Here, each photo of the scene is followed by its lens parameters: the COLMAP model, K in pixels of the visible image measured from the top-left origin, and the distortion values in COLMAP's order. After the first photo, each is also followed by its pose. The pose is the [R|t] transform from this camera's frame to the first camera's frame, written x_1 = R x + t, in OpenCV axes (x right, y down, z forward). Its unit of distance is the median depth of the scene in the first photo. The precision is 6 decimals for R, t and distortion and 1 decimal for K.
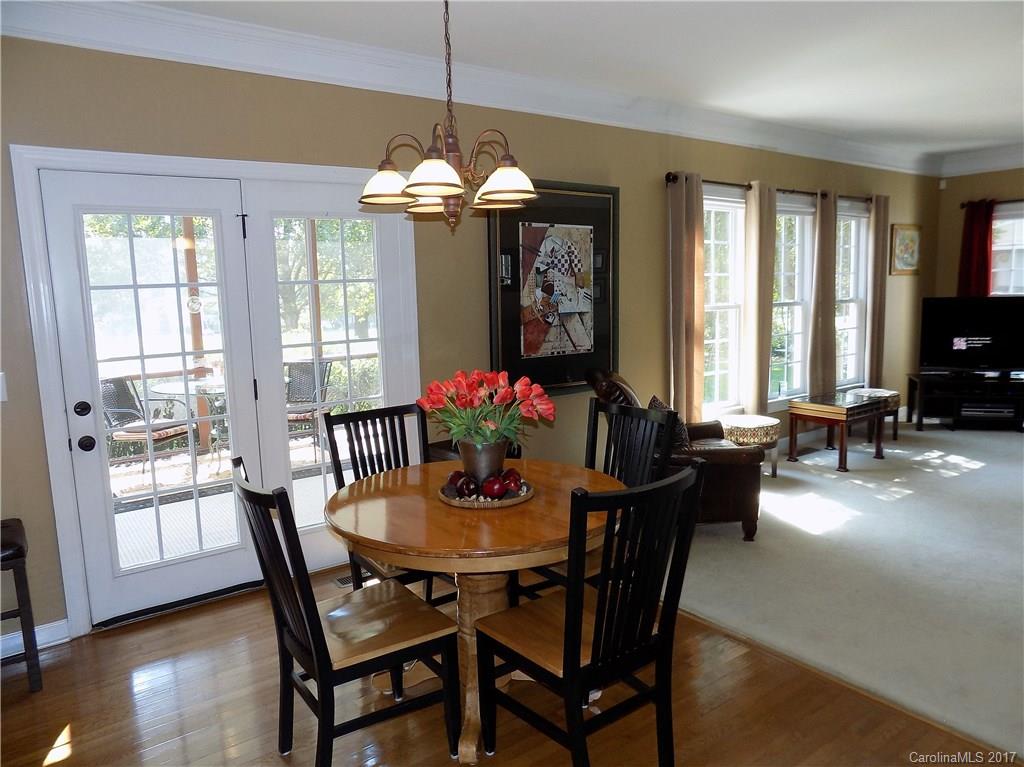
lens RADIAL K [[700.7, 0, 518.8], [0, 700.7, 380.2], [0, 0, 1]] dist [-0.063428, 0.061520]
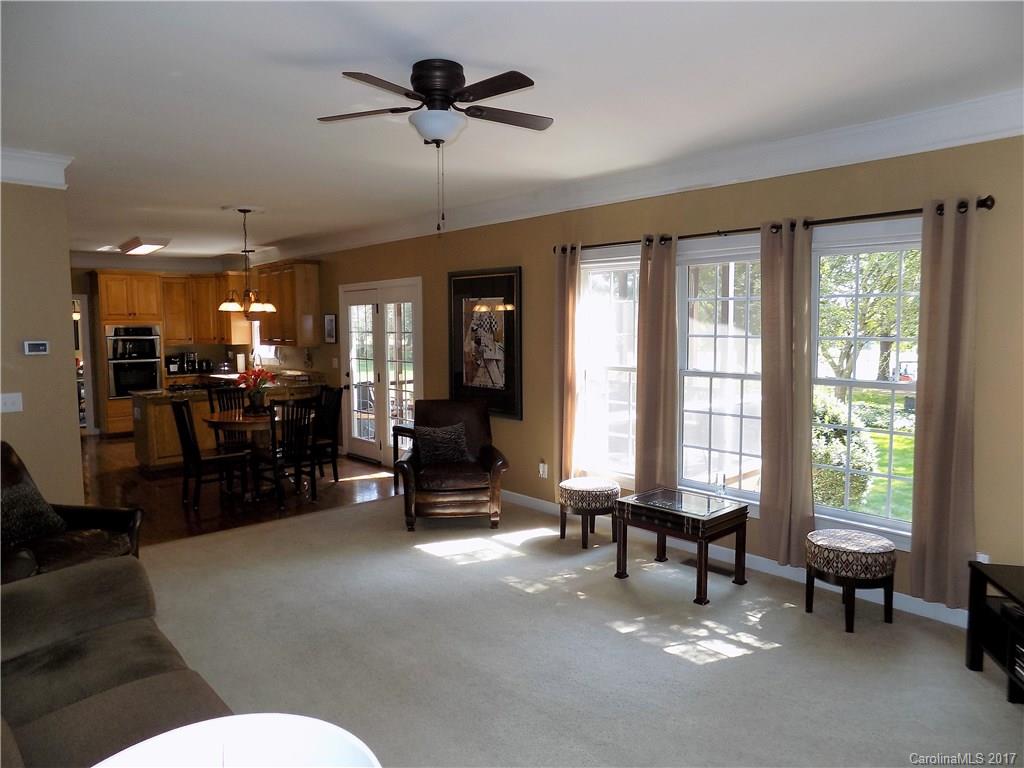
lens RADIAL K [[700.7, 0, 518.6], [0, 700.7, 376.8], [0, 0, 1]] dist [-0.063428, 0.061520]
pose [[0.105428, 0.096344, -0.989749, 1.360724], [-0.135594, 0.987393, 0.081671, -0.168707], [0.985139, 0.125594, 0.117163, 0.819454]]
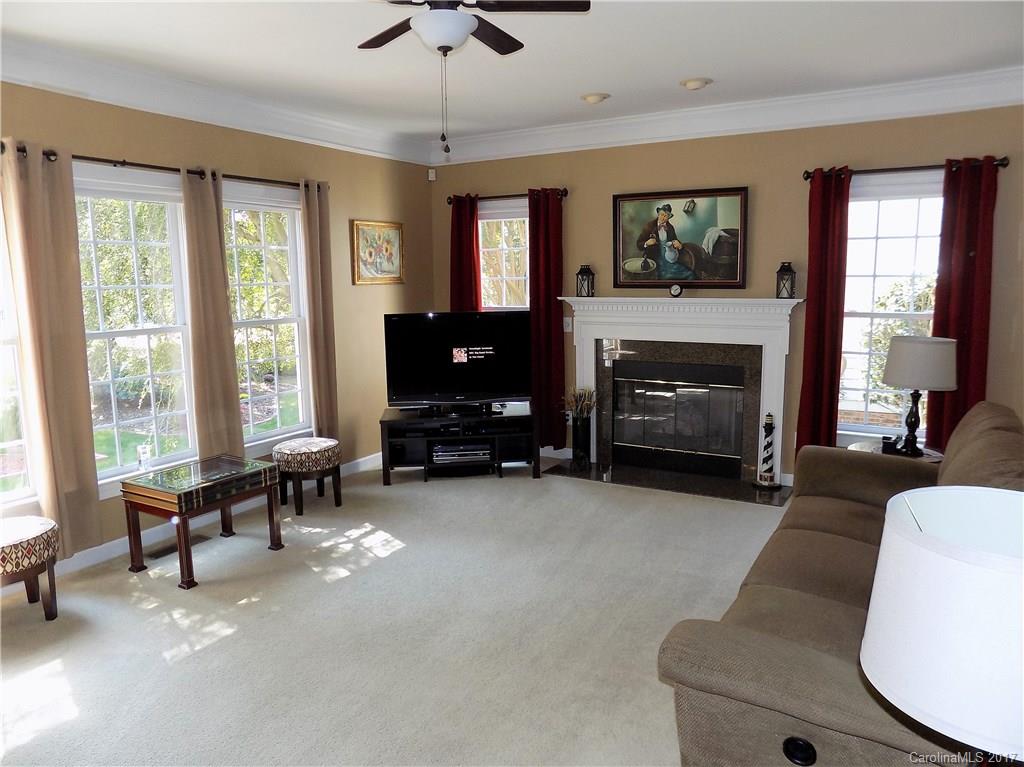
lens RADIAL K [[700.7, 0, 518.2], [0, 700.7, 379.0], [0, 0, 1]] dist [-0.063428, 0.061520]
pose [[0.915306, -0.052674, 0.399300, 0.547695], [0.054335, 0.998497, 0.007167, -0.059219], [-0.399078, 0.015136, 0.916792, 0.292373]]
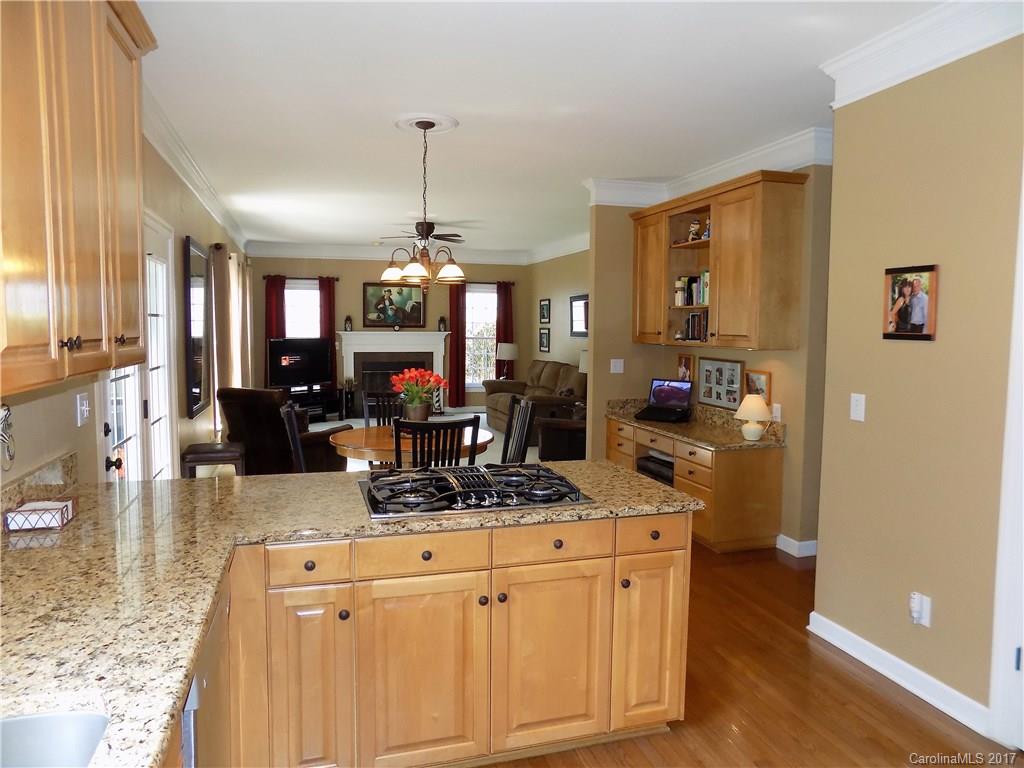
lens RADIAL K [[700.7, 0, 510.0], [0, 700.7, 383.1], [0, 0, 1]] dist [-0.063428, 0.061520]
pose [[0.331005, -0.055909, 0.941971, -0.849529], [0.124103, 0.992152, 0.015278, 0.017918], [-0.935433, 0.111845, 0.335345, 0.056426]]
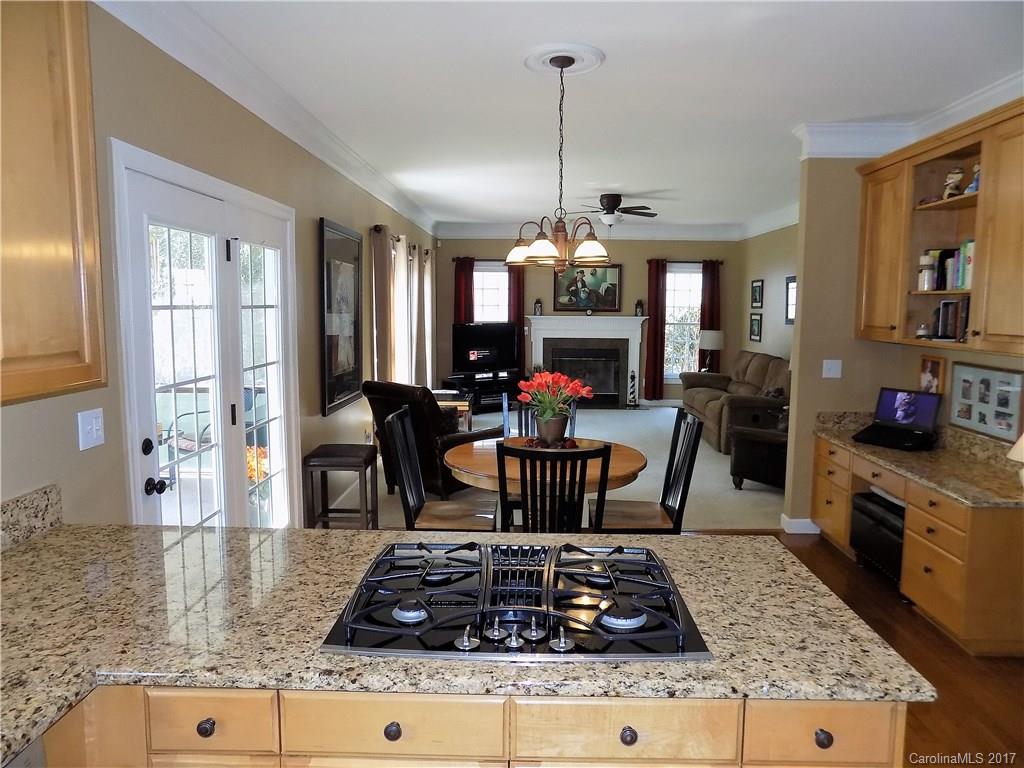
lens RADIAL K [[700.7, 0, 508.6], [0, 700.7, 382.2], [0, 0, 1]] dist [-0.063428, 0.061520]
pose [[0.608659, -0.066301, 0.790657, -0.644089], [0.098917, 0.995069, 0.007295, -0.000781], [-0.787242, 0.073769, 0.612216, 0.061738]]
